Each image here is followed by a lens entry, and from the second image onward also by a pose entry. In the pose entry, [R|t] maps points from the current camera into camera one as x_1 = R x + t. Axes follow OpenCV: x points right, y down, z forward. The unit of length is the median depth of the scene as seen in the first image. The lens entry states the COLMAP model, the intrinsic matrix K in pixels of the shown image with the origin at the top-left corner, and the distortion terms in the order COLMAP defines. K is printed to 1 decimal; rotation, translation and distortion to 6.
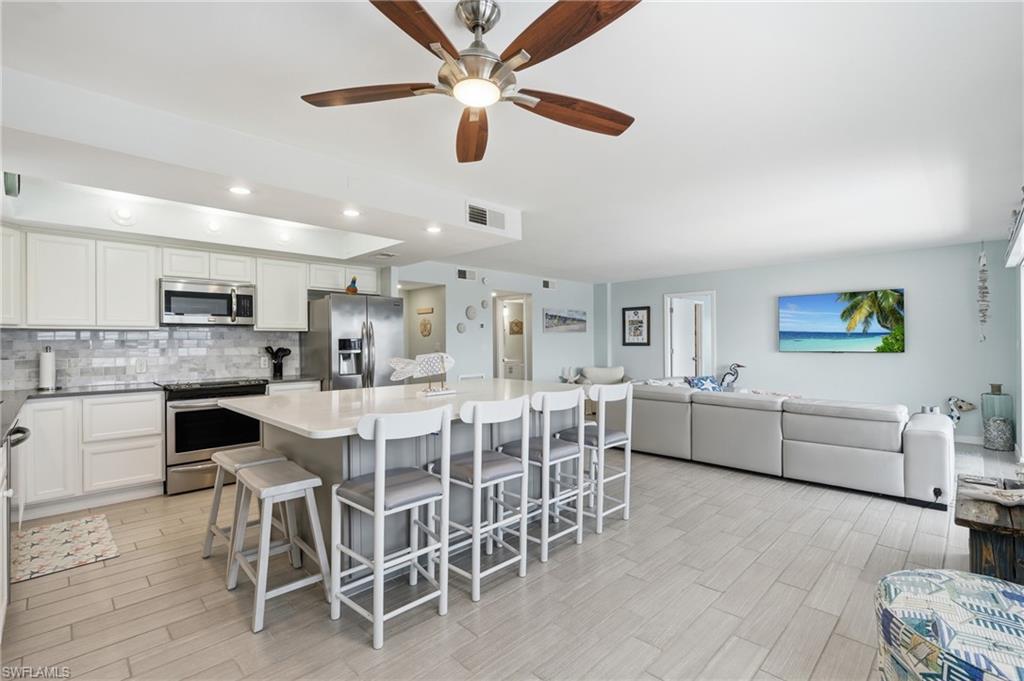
lens RADIAL K [[469.3, 0, 504.1], [0, 469.3, 334.5], [0, 0, 1]] dist [-0.005751, 0.002357]
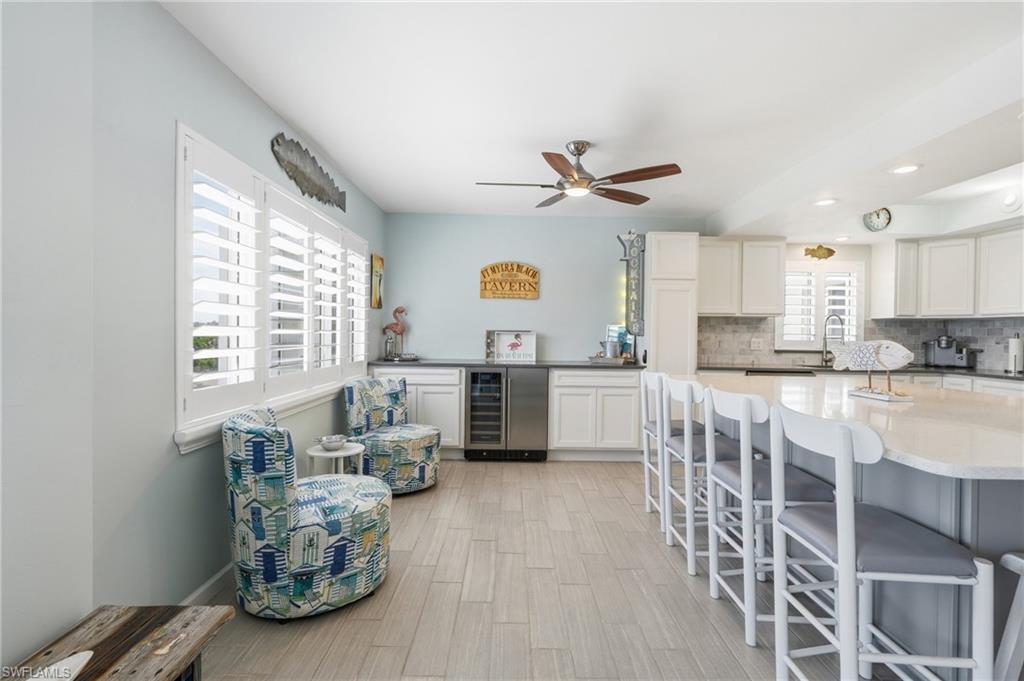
lens RADIAL K [[469.3, 0, 515.2], [0, 469.3, 339.0], [0, 0, 1]] dist [-0.005751, 0.002357]
pose [[-0.698665, 0.010648, -0.715369, 0.526965], [0.005147, 0.999938, 0.009857, 0.019298], [0.715430, 0.003205, -0.698677, 0.777338]]
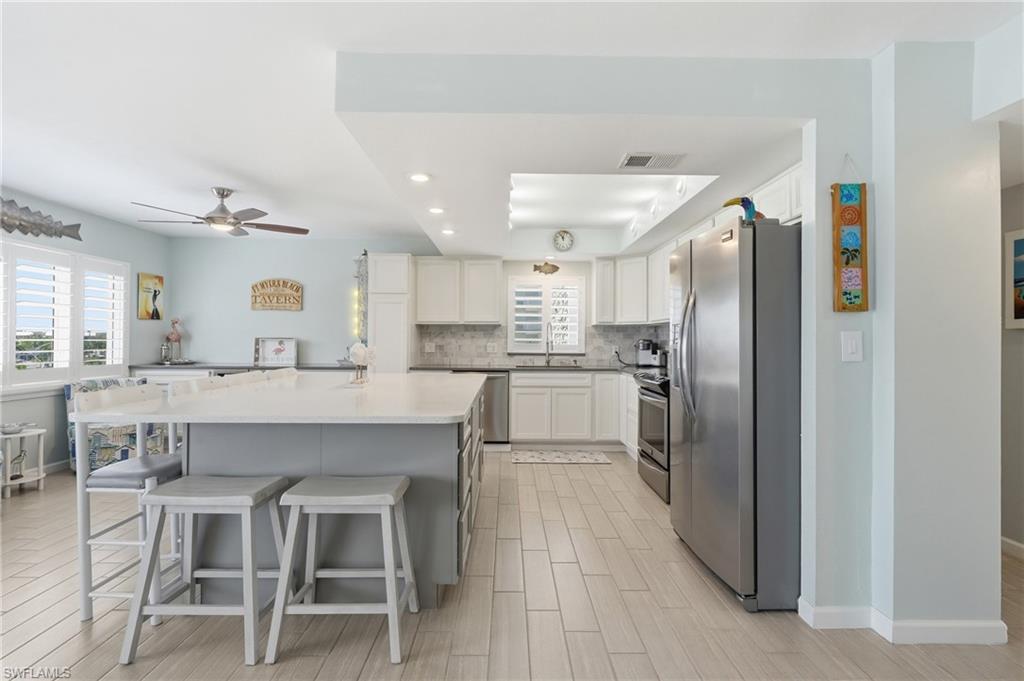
lens RADIAL K [[469.3, 0, 513.3], [0, 469.3, 336.4], [0, 0, 1]] dist [-0.005751, 0.002357]
pose [[-0.693452, -0.000472, -0.720503, 0.225534], [0.012838, 0.999833, -0.013011, 0.030818], [0.720388, -0.018272, -0.693330, 1.331486]]
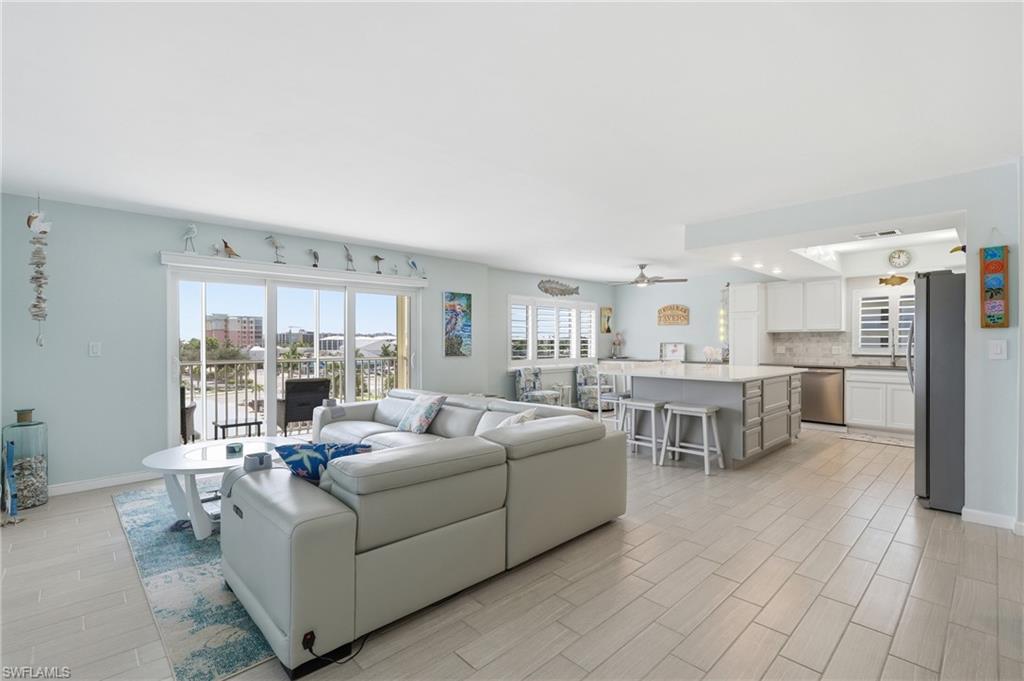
lens RADIAL K [[469.3, 0, 515.0], [0, 469.3, 343.2], [0, 0, 1]] dist [-0.005751, 0.002357]
pose [[-0.999890, 0.010239, 0.010738, 0.397370], [0.010101, 0.999867, -0.012795, 0.030584], [-0.010868, -0.012685, -0.999860, 1.964166]]
